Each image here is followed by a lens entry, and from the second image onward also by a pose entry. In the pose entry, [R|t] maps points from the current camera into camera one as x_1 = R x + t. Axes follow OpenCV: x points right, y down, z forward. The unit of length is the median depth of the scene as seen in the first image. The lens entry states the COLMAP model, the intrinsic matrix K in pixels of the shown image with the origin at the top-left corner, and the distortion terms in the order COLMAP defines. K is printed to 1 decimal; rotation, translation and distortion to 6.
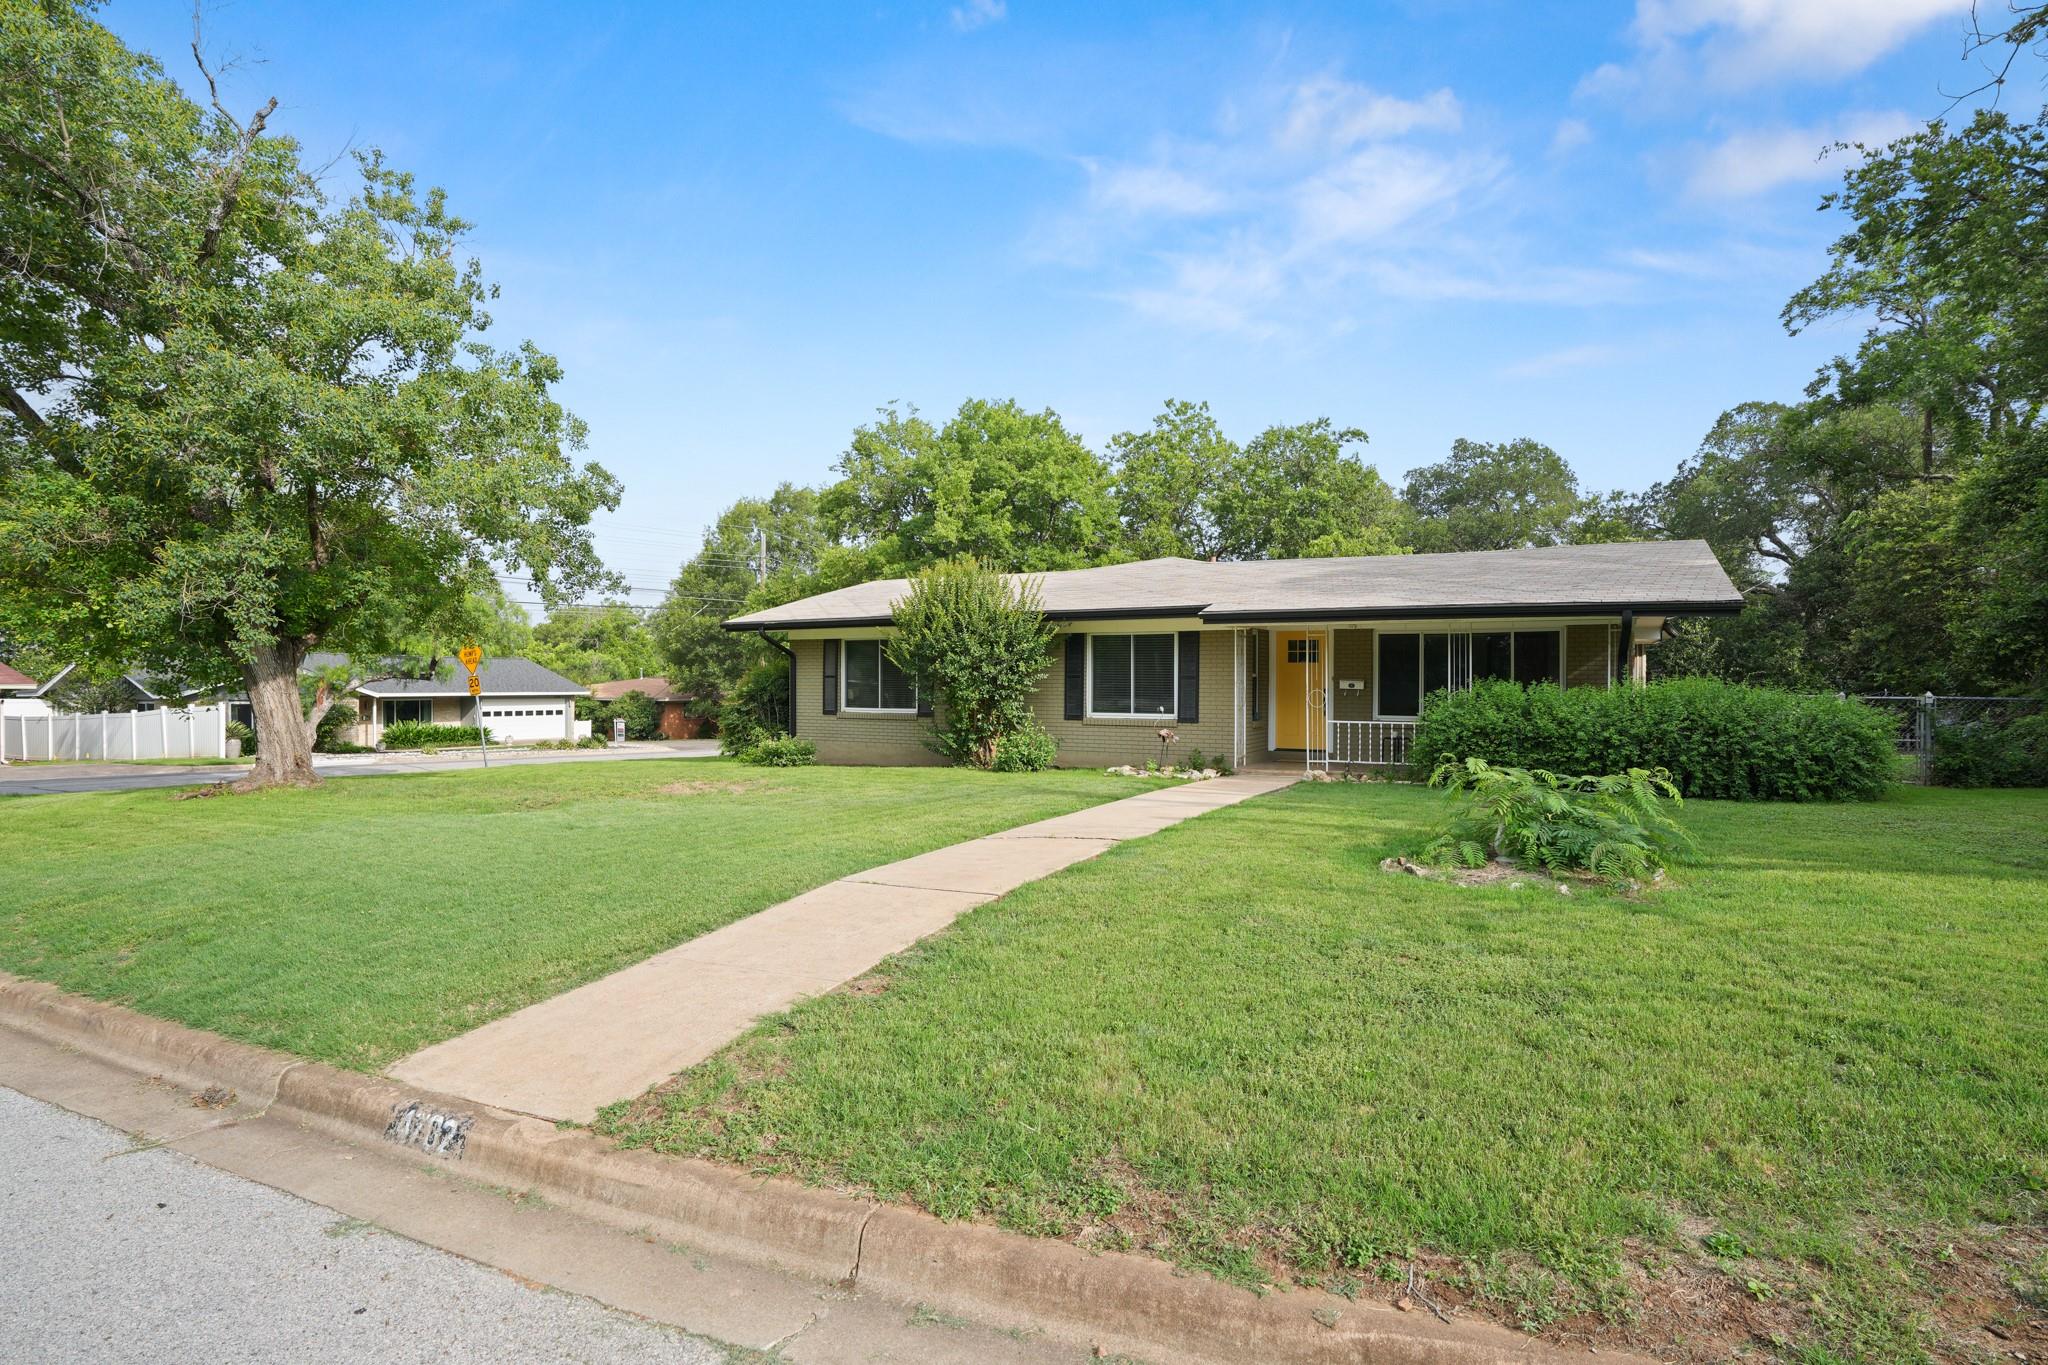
lens RADIAL K [[1013.3, 0, 1024.0], [0, 1013.3, 682.5], [0, 0, 1]] dist [-0.032912, 0.000258]
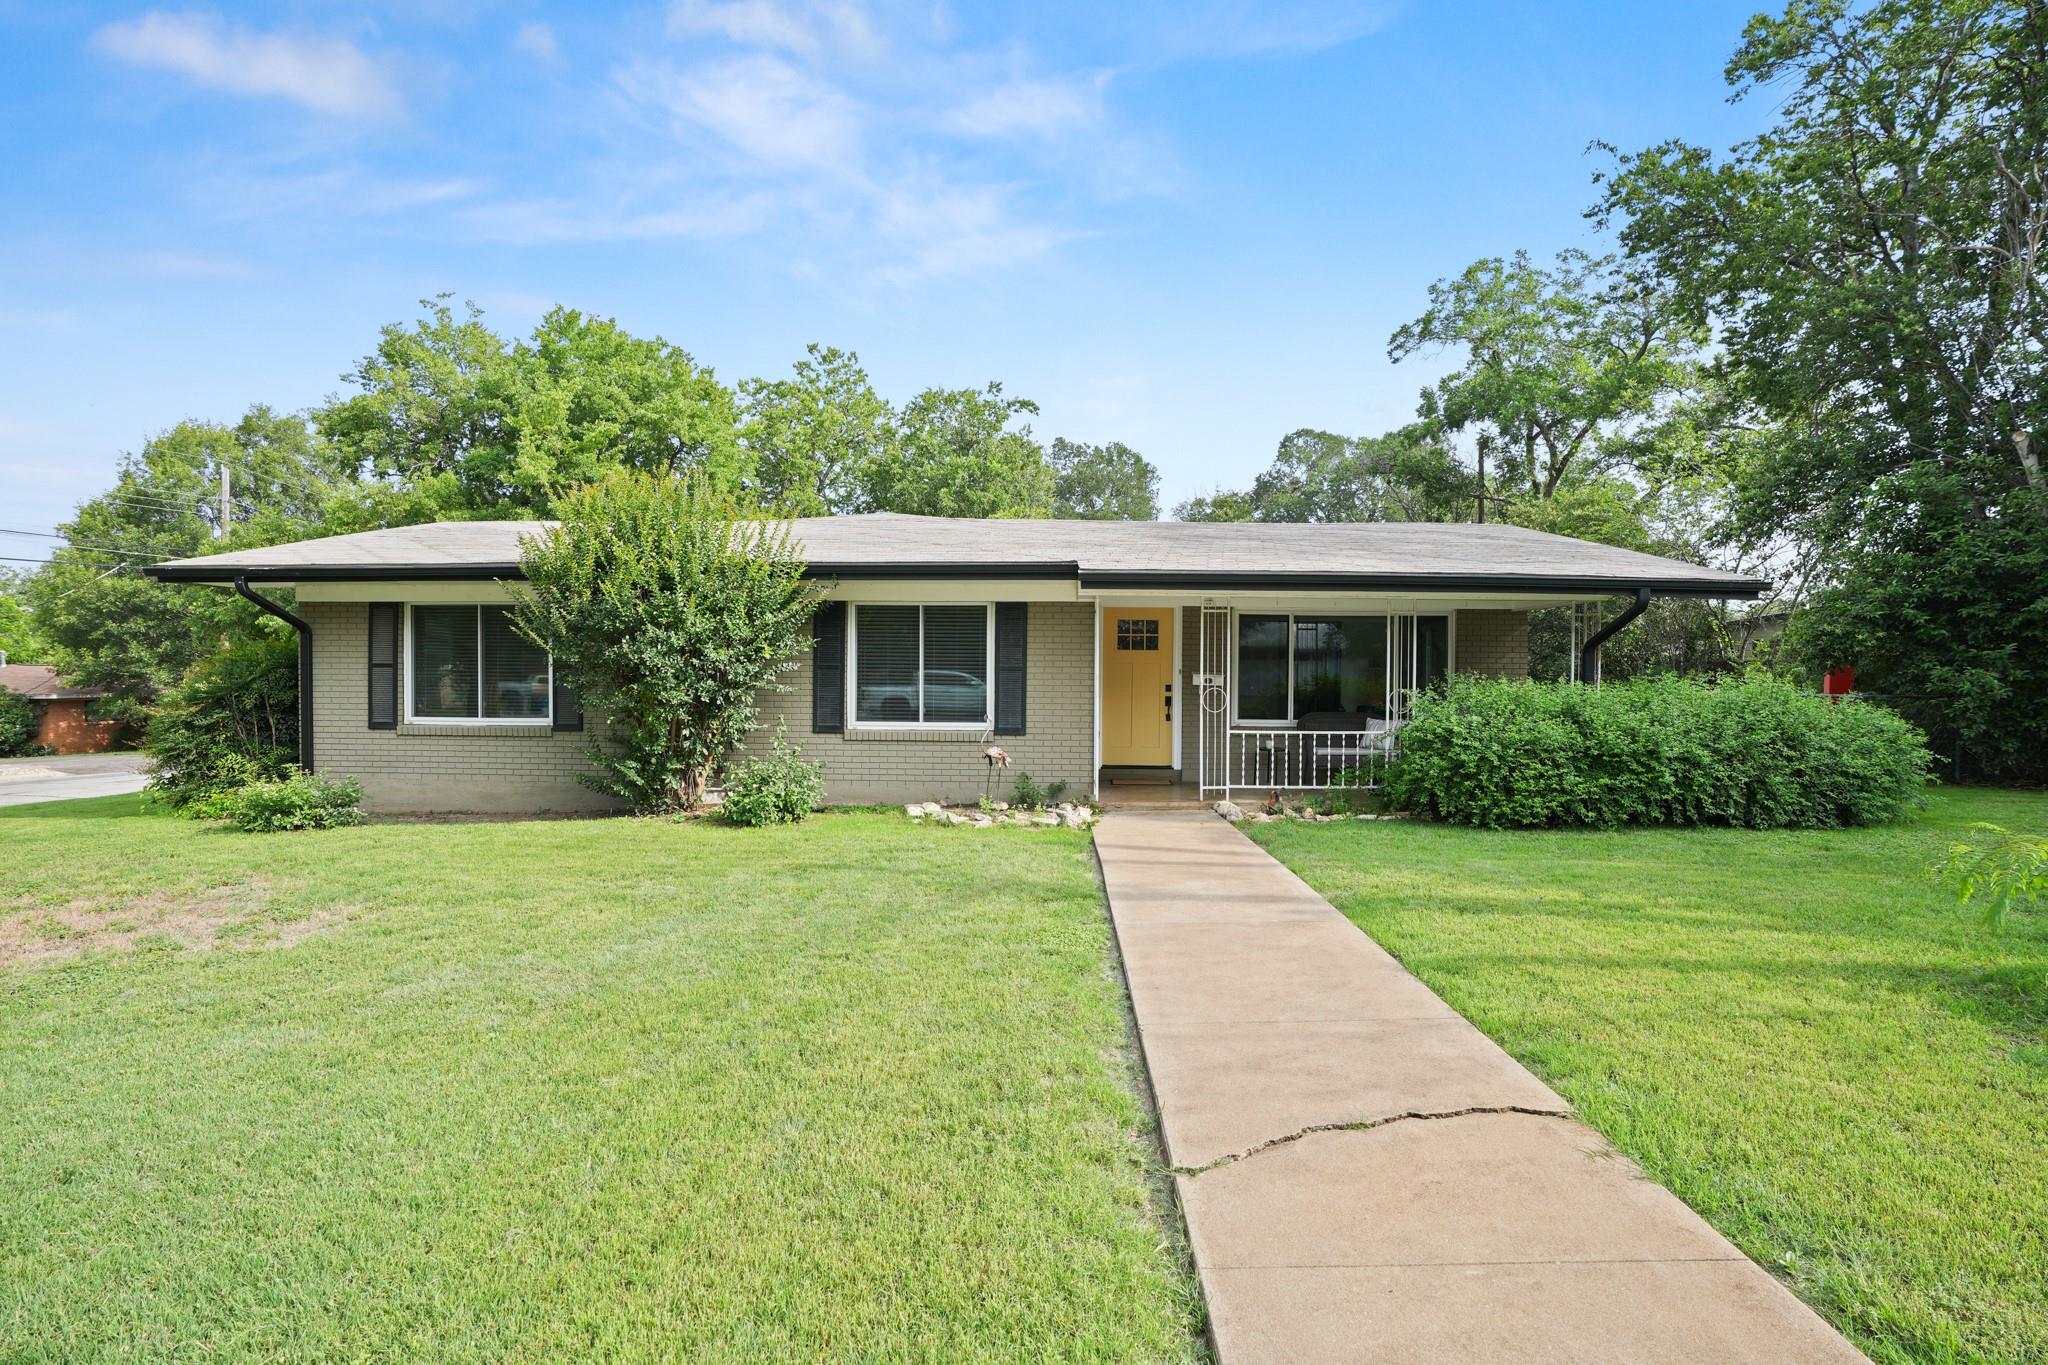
lens RADIAL K [[969.5, 0, 1024.0], [0, 969.5, 682.5], [0, 0, 1]] dist [-0.053926, 0.024462]
pose [[0.898585, -0.002768, 0.438791, -0.060168], [-0.001931, 0.999945, 0.010262, -0.001424], [-0.438796, -0.010069, 0.898530, 0.205124]]
